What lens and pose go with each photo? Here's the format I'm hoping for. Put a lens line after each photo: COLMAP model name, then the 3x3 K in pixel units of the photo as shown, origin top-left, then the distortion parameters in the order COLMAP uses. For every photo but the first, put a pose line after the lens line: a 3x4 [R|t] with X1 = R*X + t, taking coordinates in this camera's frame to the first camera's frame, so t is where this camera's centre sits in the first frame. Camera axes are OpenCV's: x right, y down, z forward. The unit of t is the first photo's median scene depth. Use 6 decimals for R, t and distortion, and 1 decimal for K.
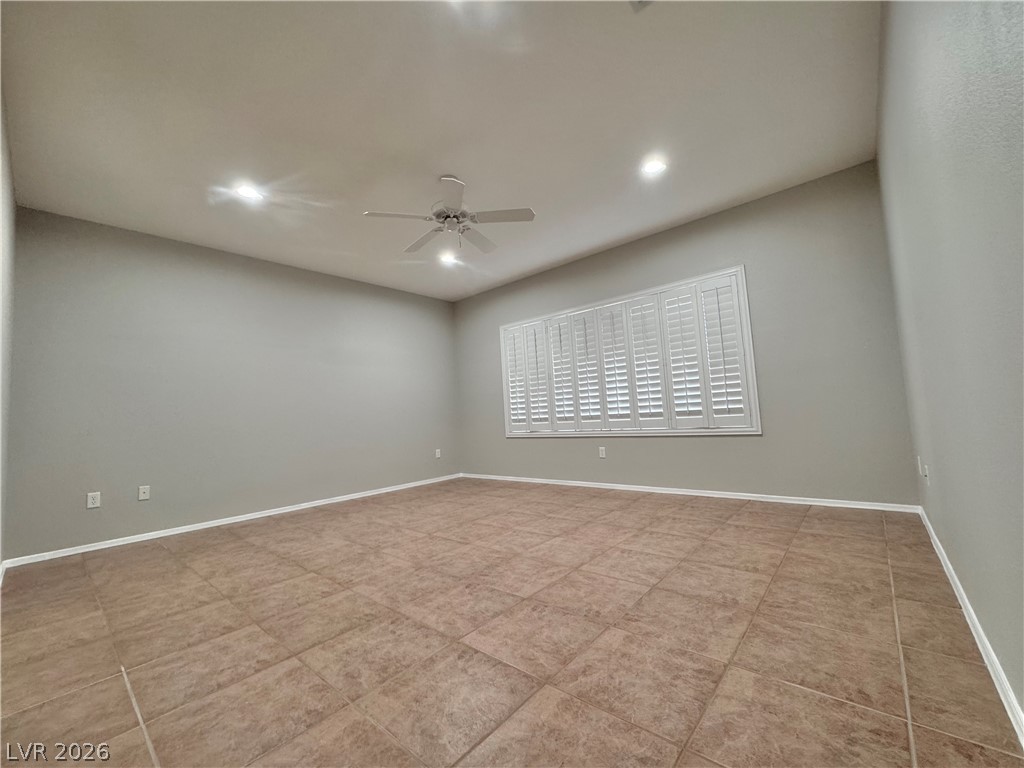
lens RADIAL K [[409.7, 0, 512.0], [0, 409.7, 384.0], [0, 0, 1]] dist [-0.002224, -0.000198]
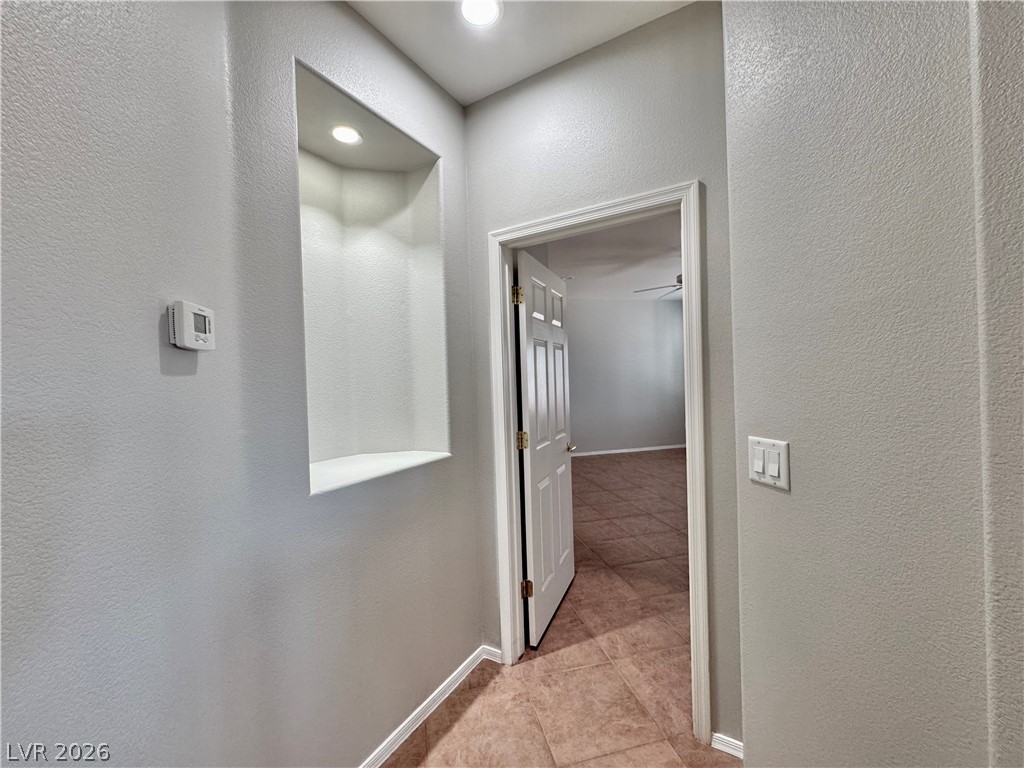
lens RADIAL K [[409.7, 0, 512.0], [0, 409.7, 384.0], [0, 0, 1]] dist [-0.002224, -0.000198]
pose [[0.818539, 0.040390, -0.573029, 0.202579], [0.027949, 0.993544, 0.109953, -0.232720], [0.573770, -0.106016, 0.812126, -0.673940]]
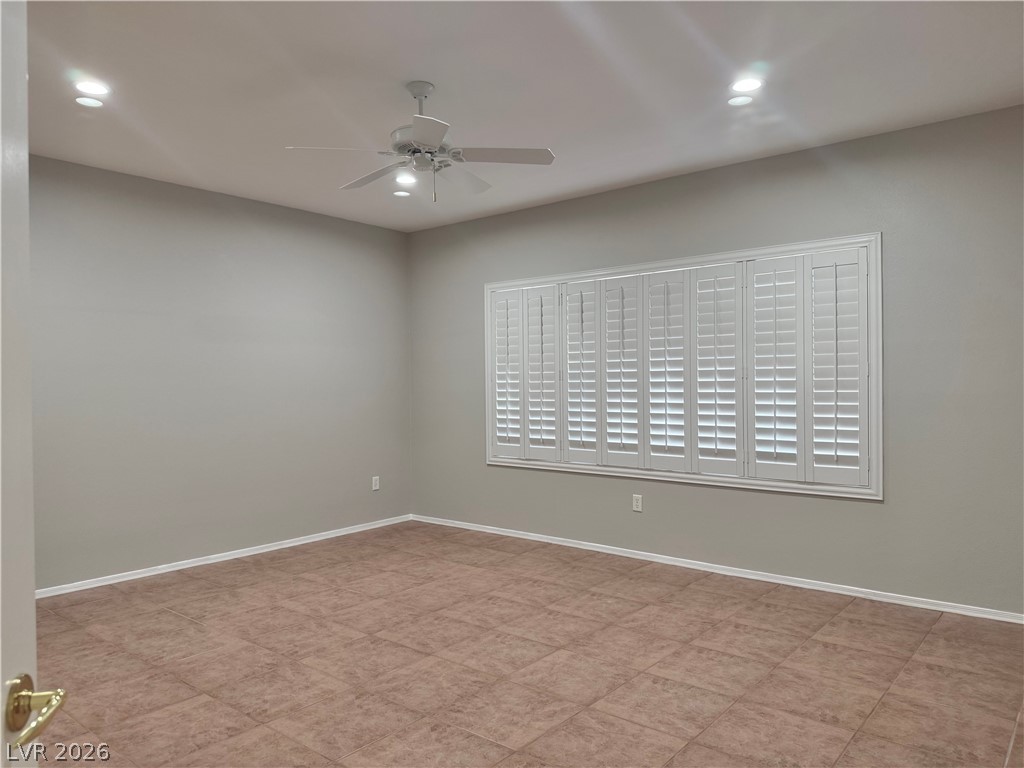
lens RADIAL K [[718.4, 0, 506.4], [0, 718.4, 385.9], [0, 0, 1]] dist [0.087702, -0.136806]
pose [[0.998610, 0.047046, 0.023782, -0.029916], [-0.048856, 0.995408, 0.082317, -0.154850], [-0.019800, -0.083364, 0.996322, -0.159074]]
